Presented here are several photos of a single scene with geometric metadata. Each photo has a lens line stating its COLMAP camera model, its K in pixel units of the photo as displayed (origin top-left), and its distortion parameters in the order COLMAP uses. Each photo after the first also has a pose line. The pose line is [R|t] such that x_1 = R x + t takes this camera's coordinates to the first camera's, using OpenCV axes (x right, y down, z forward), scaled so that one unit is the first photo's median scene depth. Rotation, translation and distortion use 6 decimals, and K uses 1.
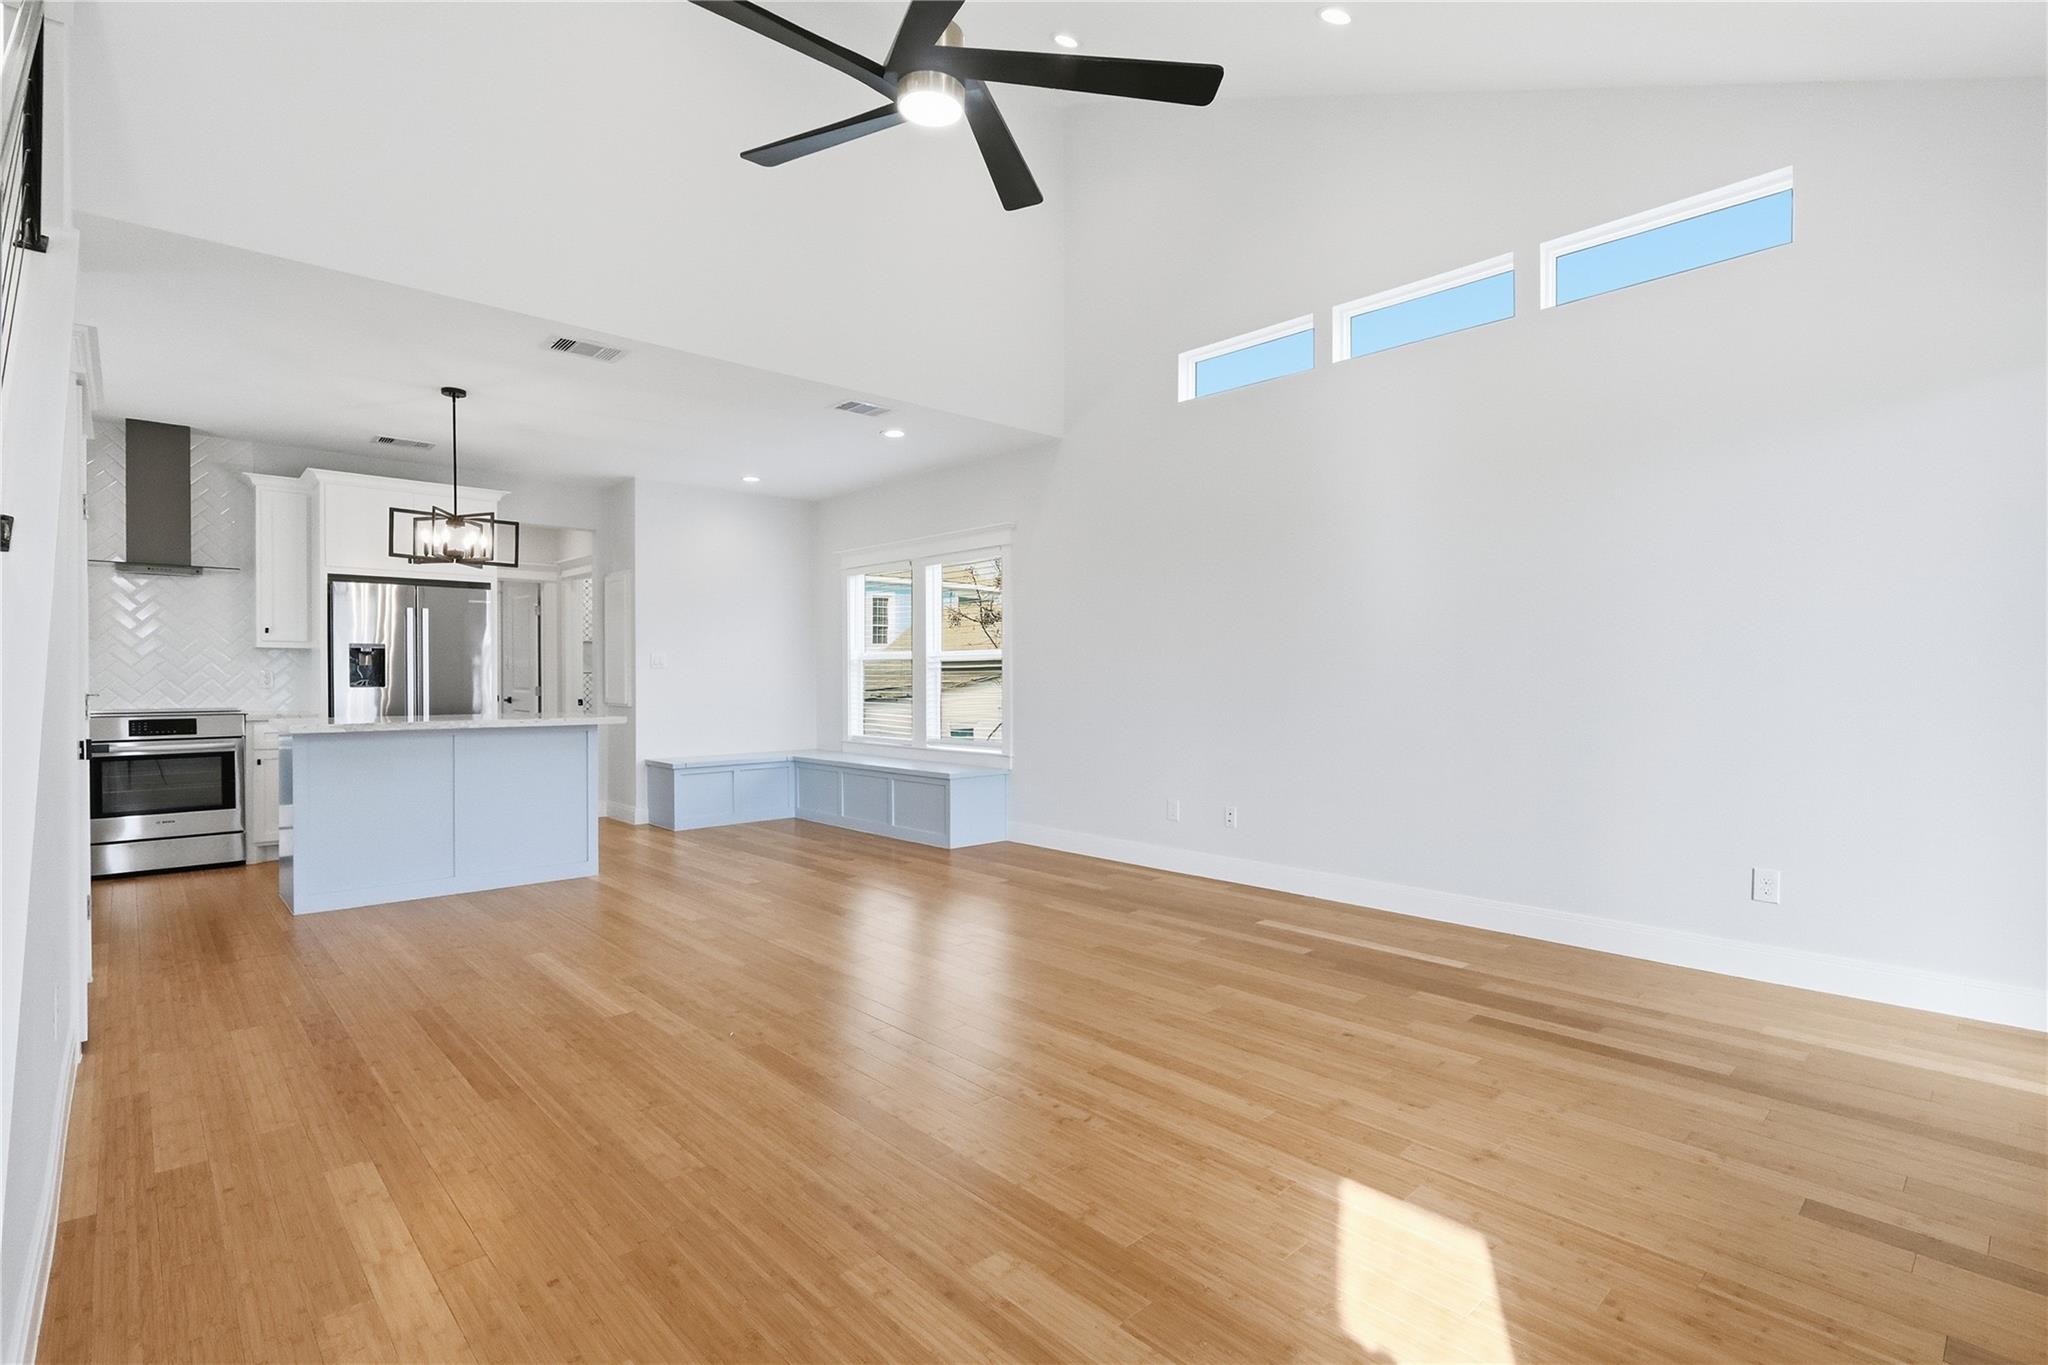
lens RADIAL K [[962.0, 0, 1029.2], [0, 962.0, 691.2], [0, 0, 1]] dist [-0.003837, -0.001113]
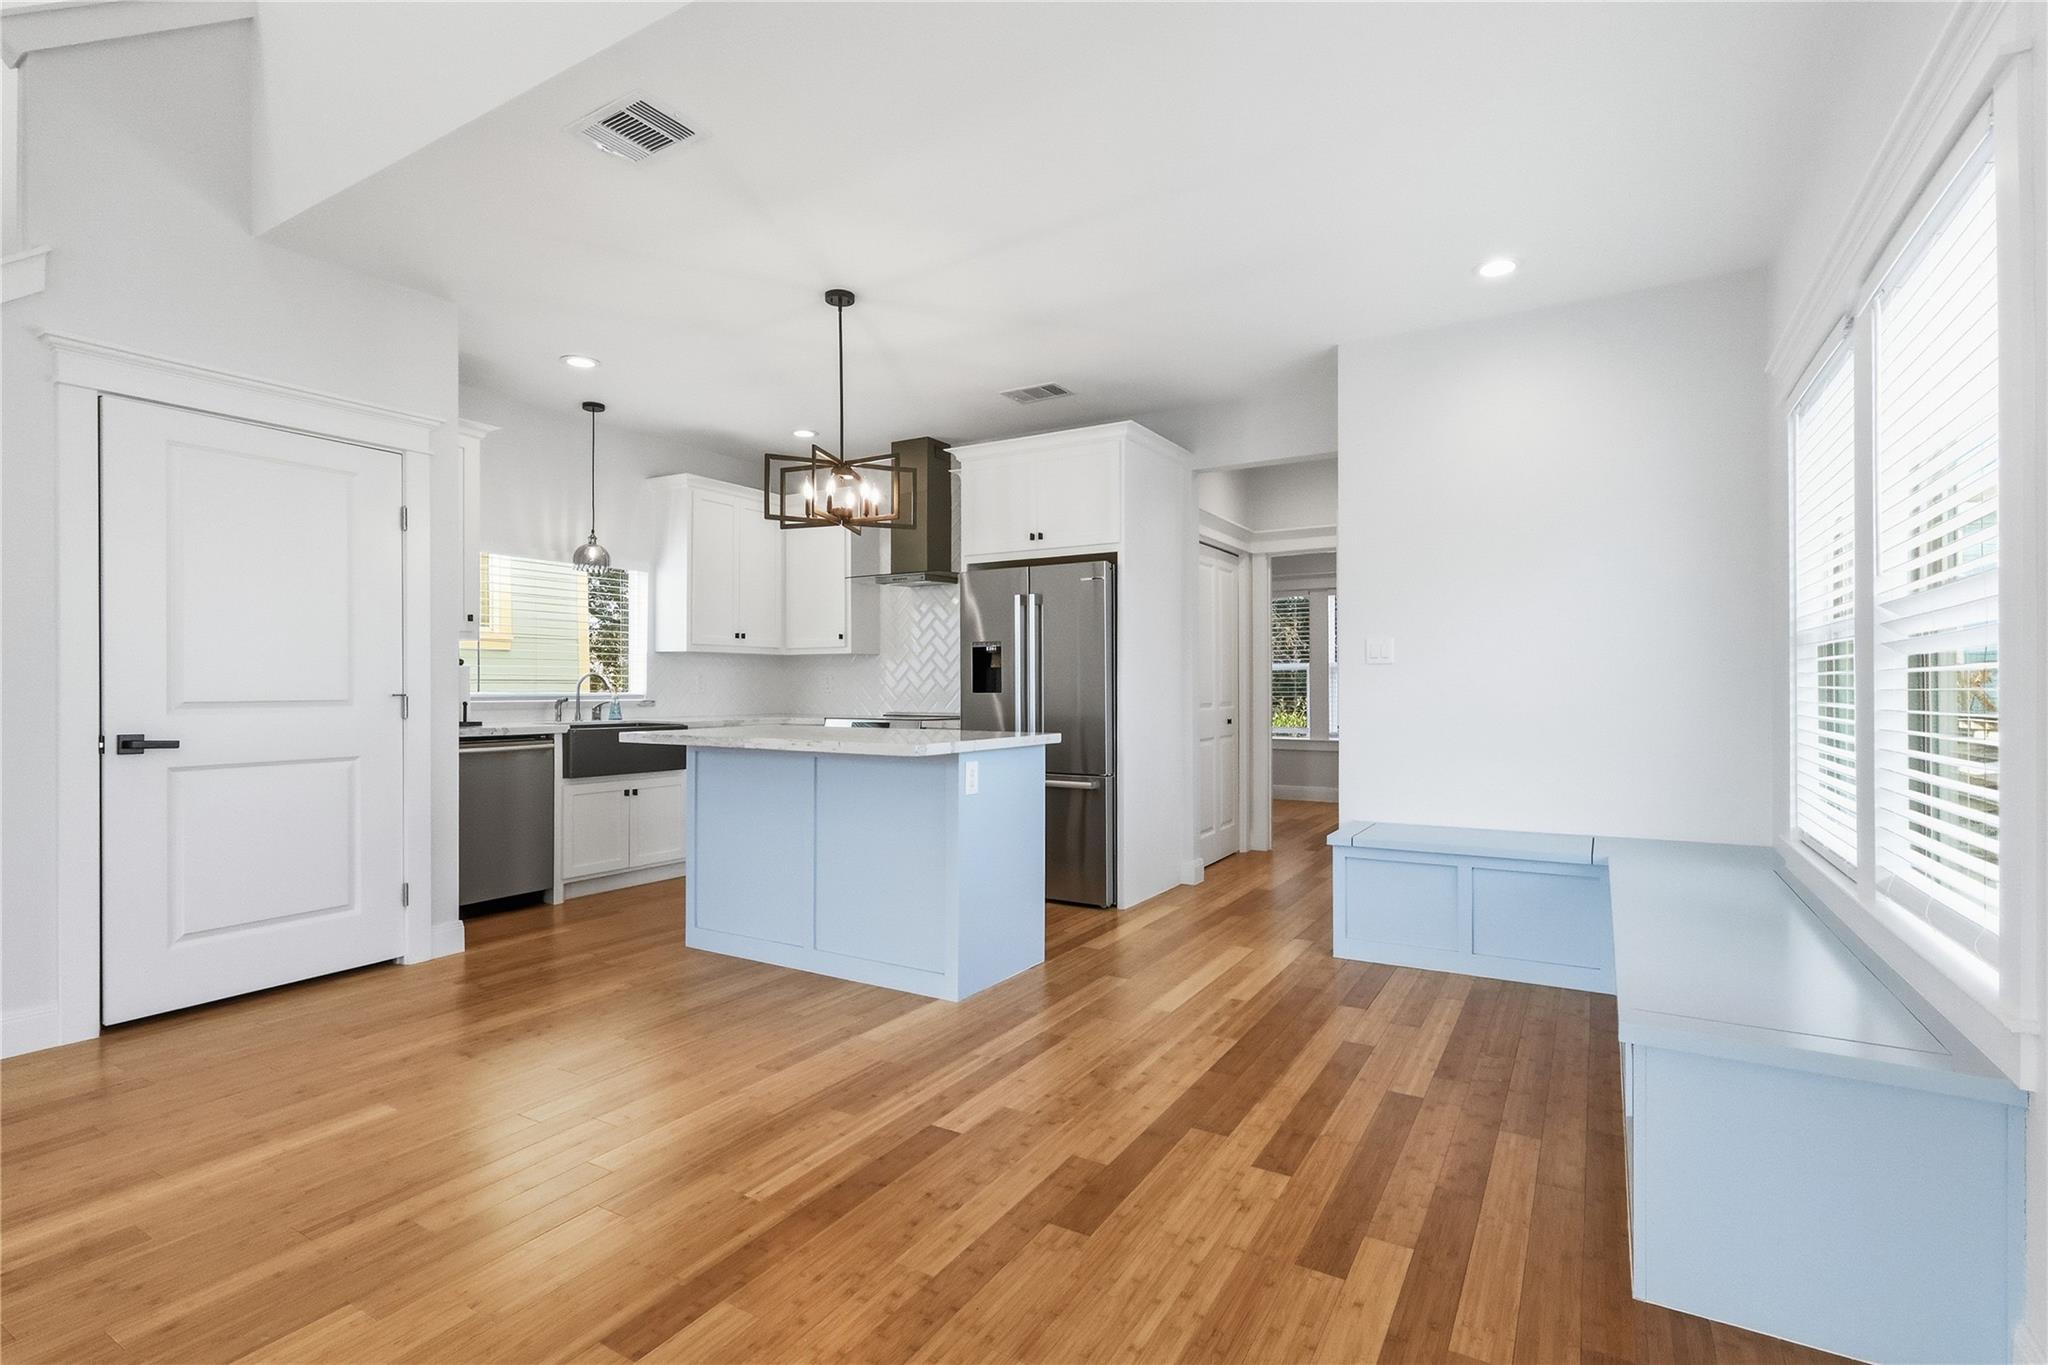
lens RADIAL K [[968.6, 0, 1010.7], [0, 968.6, 690.8], [0, 0, 1]] dist [-0.001347, 0.000689]
pose [[0.270511, 0.003081, -0.962712, 0.211123], [-0.014560, 0.999894, -0.000891, -0.008355], [0.962607, 0.014258, 0.270527, 1.193298]]
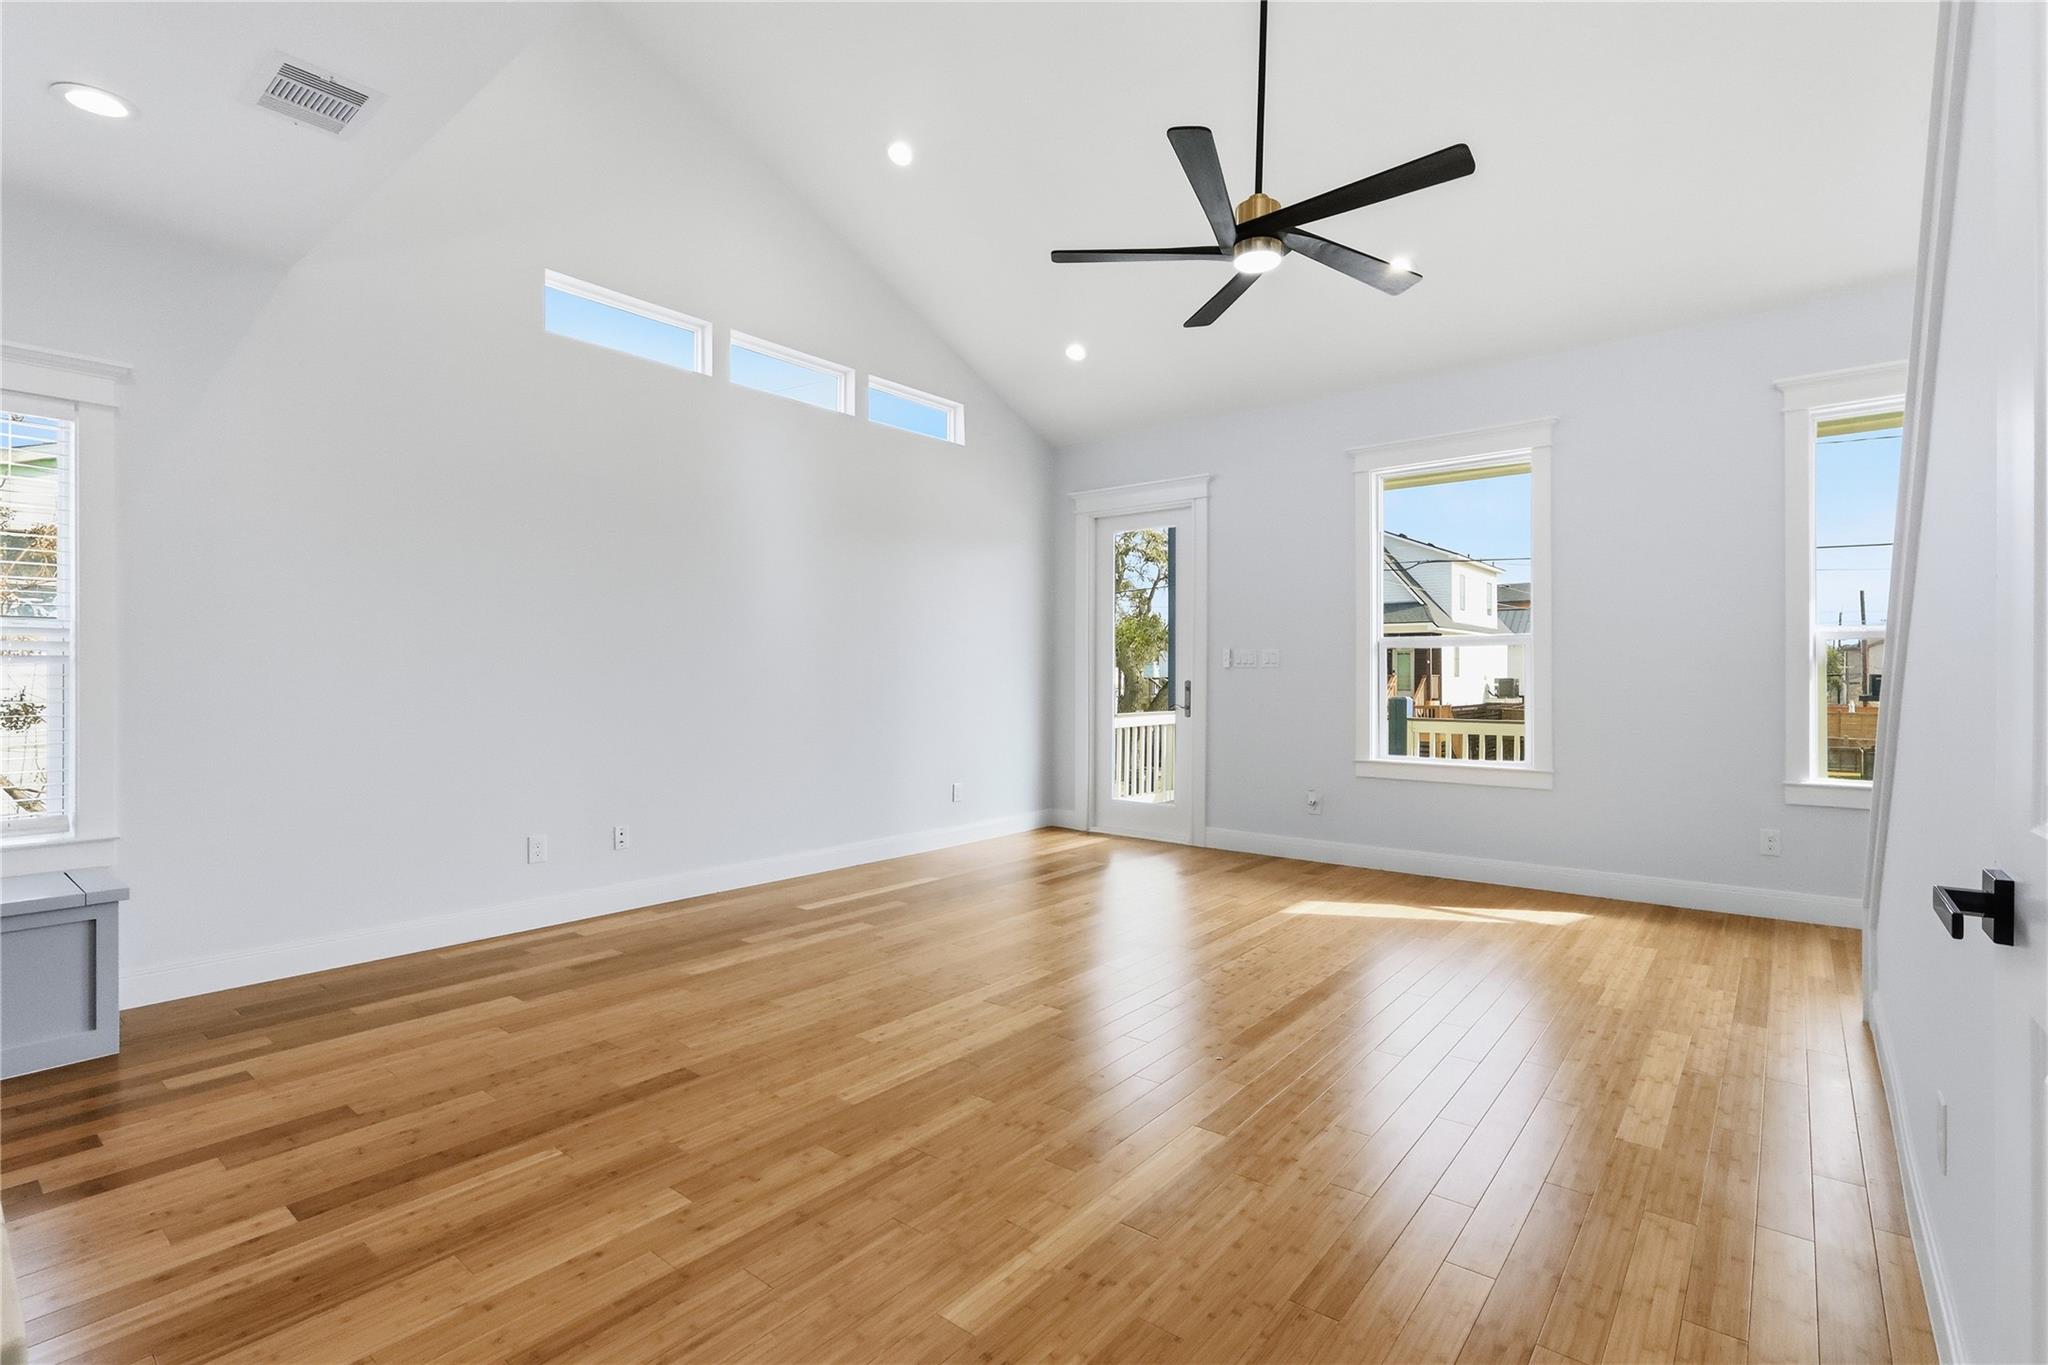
lens RADIAL K [[953.9, 0, 1009.3], [0, 953.9, 679.9], [0, 0, 1]] dist [0.000704, 0.000645]
pose [[-0.124935, -0.004274, 0.992156, -0.923549], [0.013618, 0.999889, 0.006022, -0.017471], [-0.992071, 0.014264, -0.124863, 1.003906]]
